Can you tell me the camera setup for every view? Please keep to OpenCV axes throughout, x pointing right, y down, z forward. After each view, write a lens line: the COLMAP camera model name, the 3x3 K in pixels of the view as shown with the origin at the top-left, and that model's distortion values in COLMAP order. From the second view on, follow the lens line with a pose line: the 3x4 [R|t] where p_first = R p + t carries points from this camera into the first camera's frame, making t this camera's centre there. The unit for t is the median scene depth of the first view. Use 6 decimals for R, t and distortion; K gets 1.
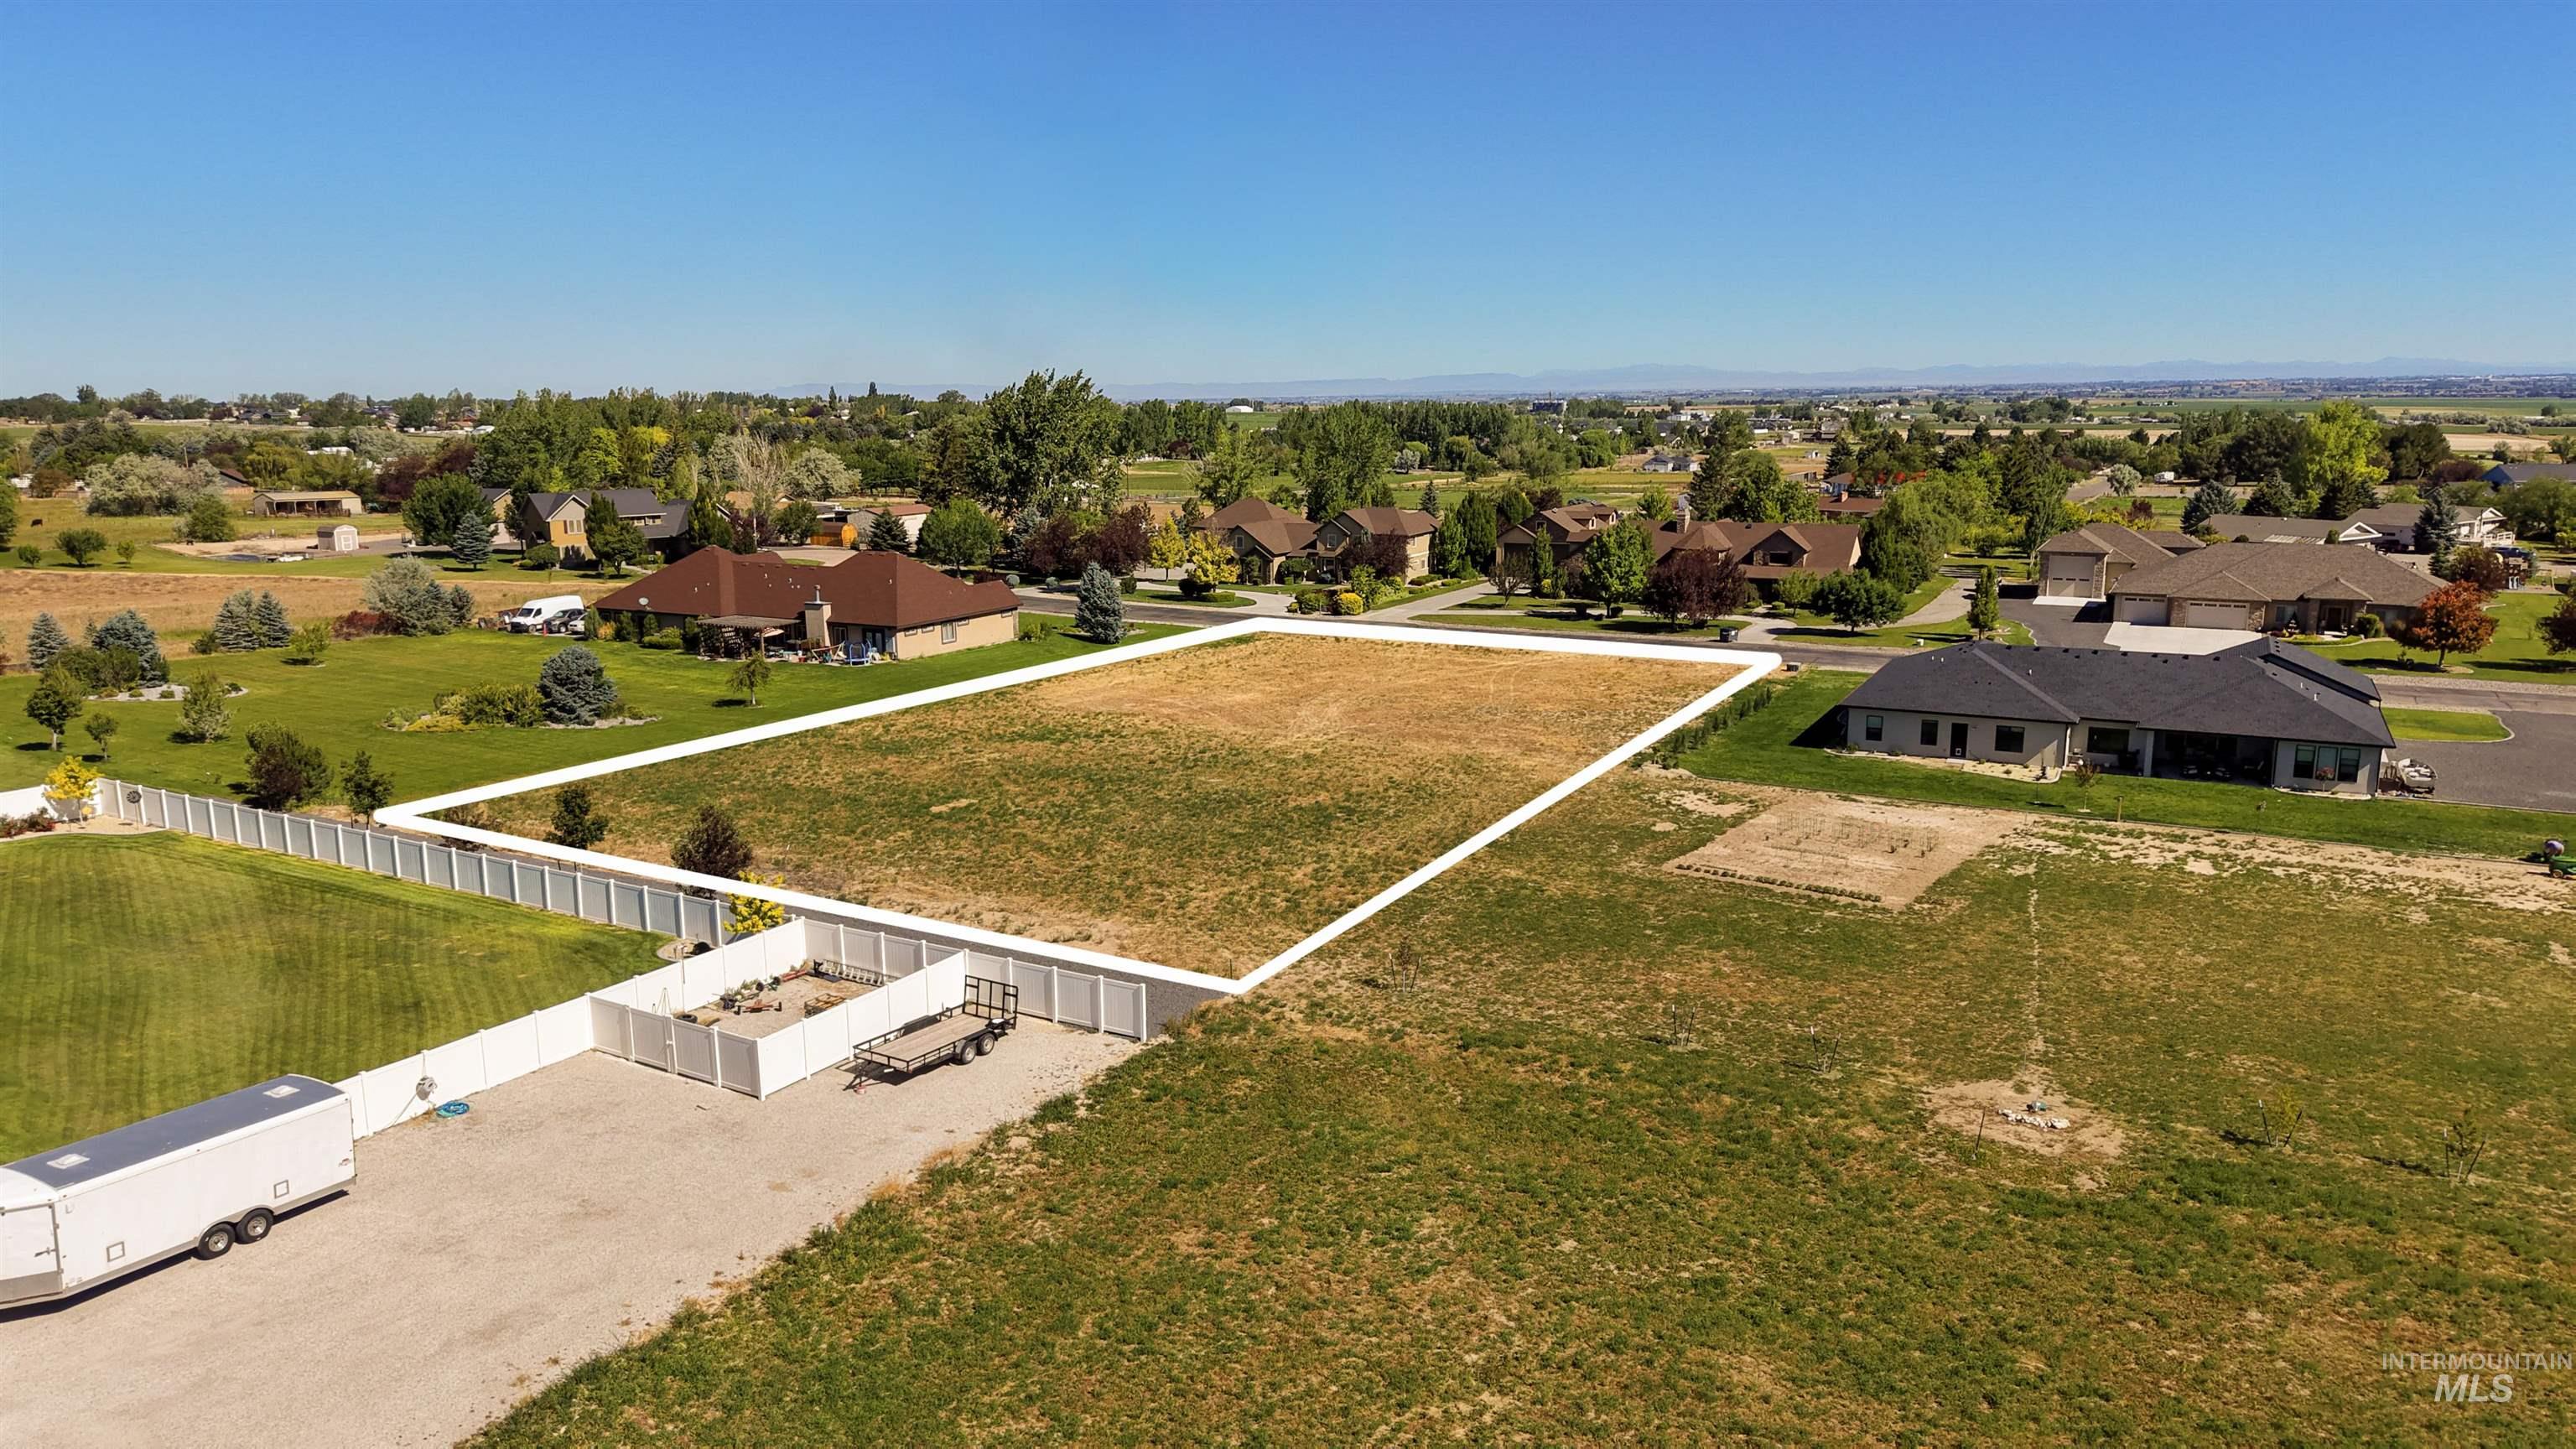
lens RADIAL K [[1711.4, 0, 1296.6], [0, 1711.4, 731.3], [0, 0, 1]] dist [0.118967, -0.211067]
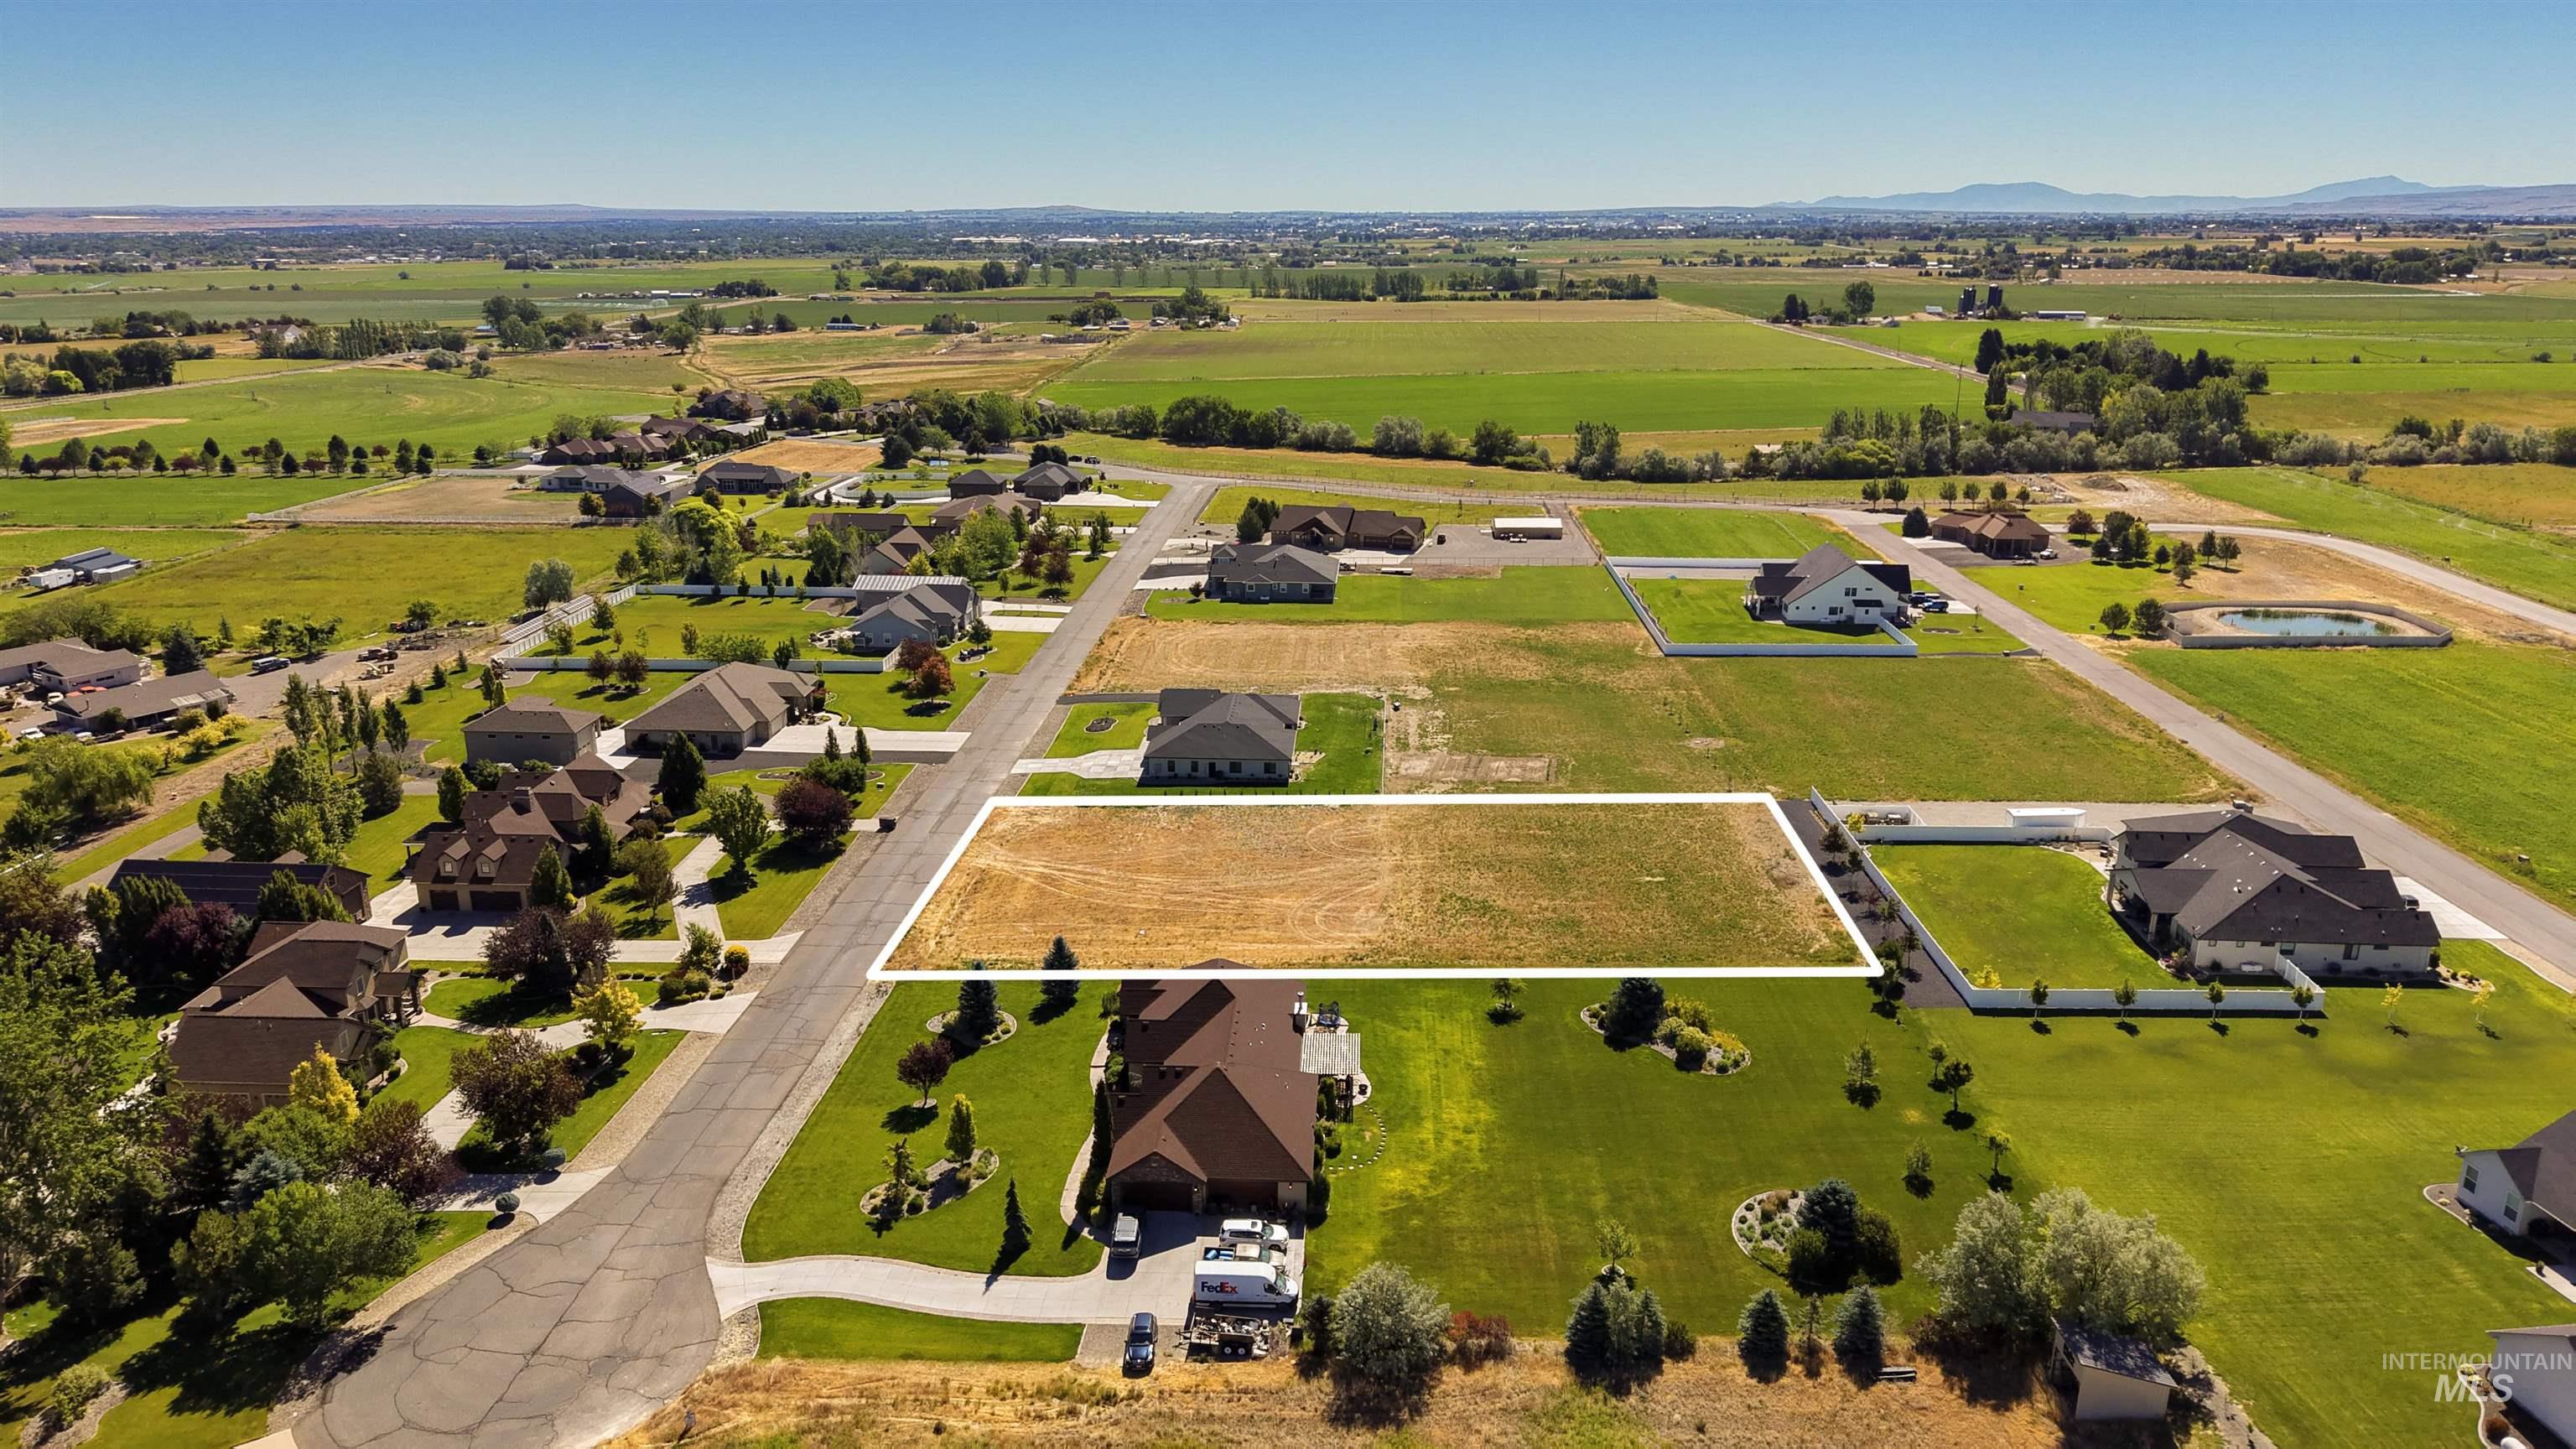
lens RADIAL K [[1726.0, 0, 1288.0], [0, 1726.0, 724.5], [0, 0, 1]] dist [0.045894, -0.060163]
pose [[-0.413255, -0.255150, 0.874139, -1.945001], [0.182891, 0.917127, 0.354160, -1.030884], [-0.892060, 0.306230, -0.332343, 2.158280]]
